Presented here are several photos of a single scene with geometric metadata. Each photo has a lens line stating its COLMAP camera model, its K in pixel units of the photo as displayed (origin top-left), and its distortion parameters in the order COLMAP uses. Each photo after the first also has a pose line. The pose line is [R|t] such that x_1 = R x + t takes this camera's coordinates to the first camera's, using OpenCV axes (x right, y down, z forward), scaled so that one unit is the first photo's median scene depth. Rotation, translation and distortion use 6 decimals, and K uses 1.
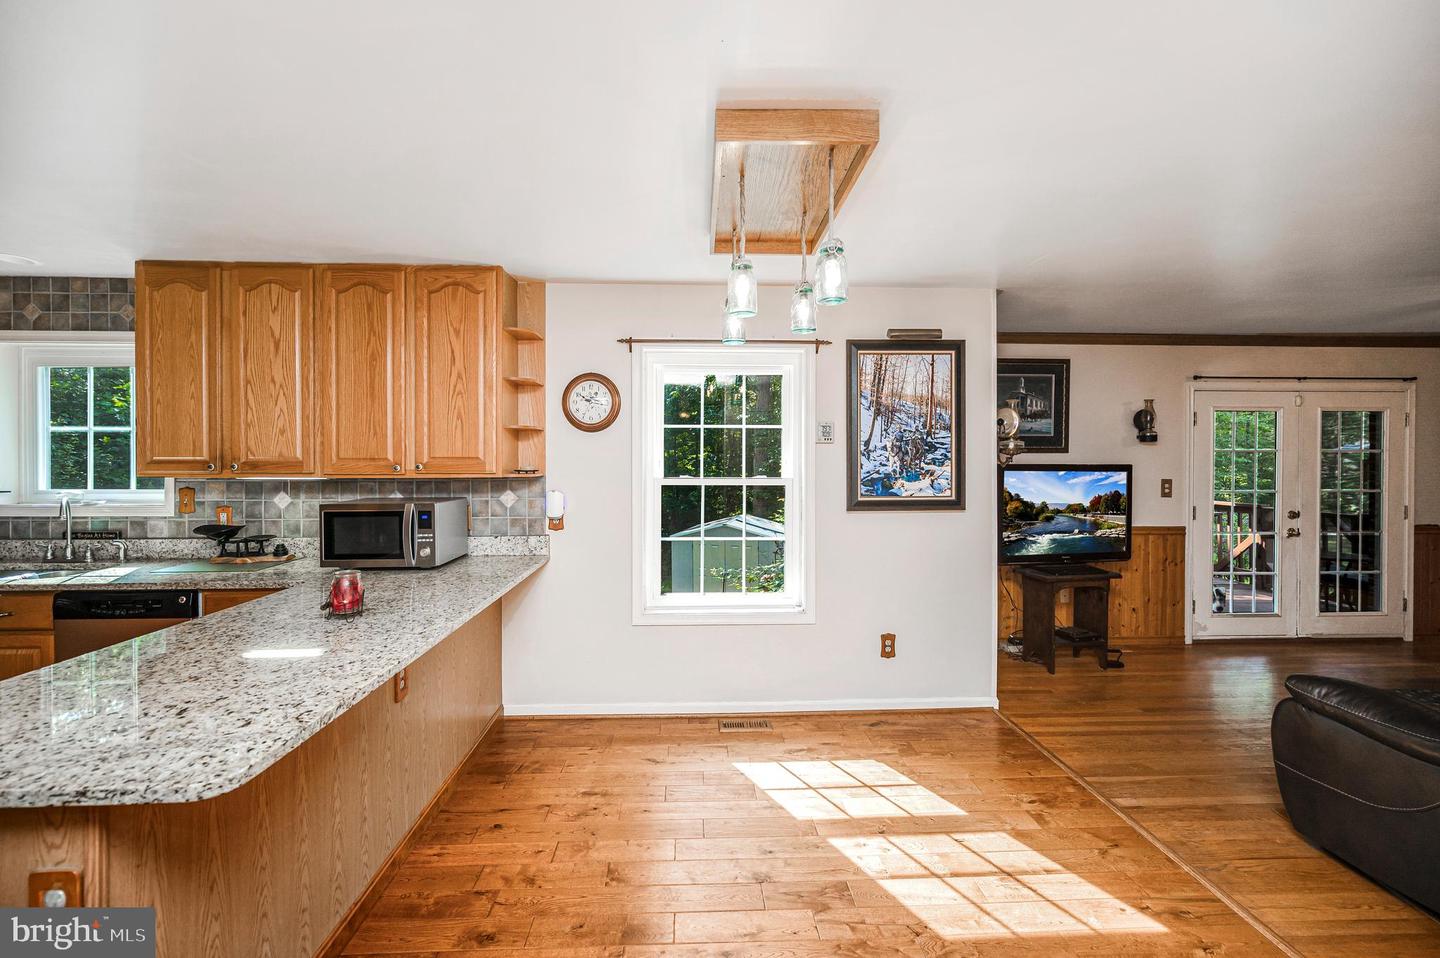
lens RADIAL K [[592.3, 0, 718.2], [0, 592.3, 475.4], [0, 0, 1]] dist [0.000792, 0.000004]
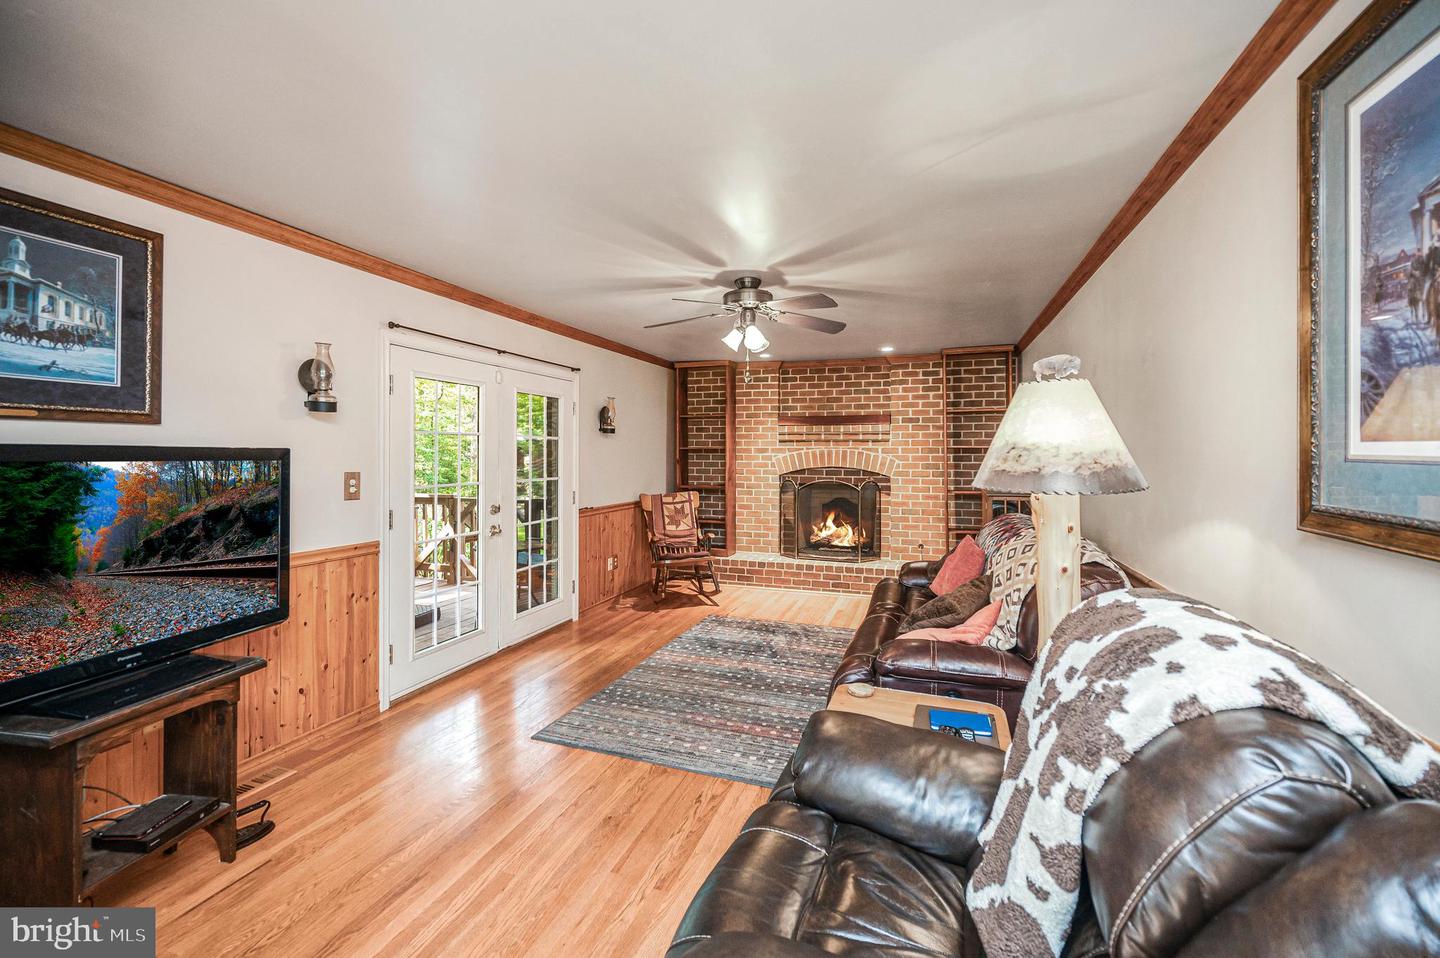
lens RADIAL K [[592.3, 0, 729.4], [0, 592.3, 454.6], [0, 0, 1]] dist [0.000792, 0.000004]
pose [[0.367009, 0.000264, 0.930218, 0.303581], [0.006400, 0.999976, -0.002809, -0.008418], [-0.930196, 0.006985, 0.366998, 0.375966]]
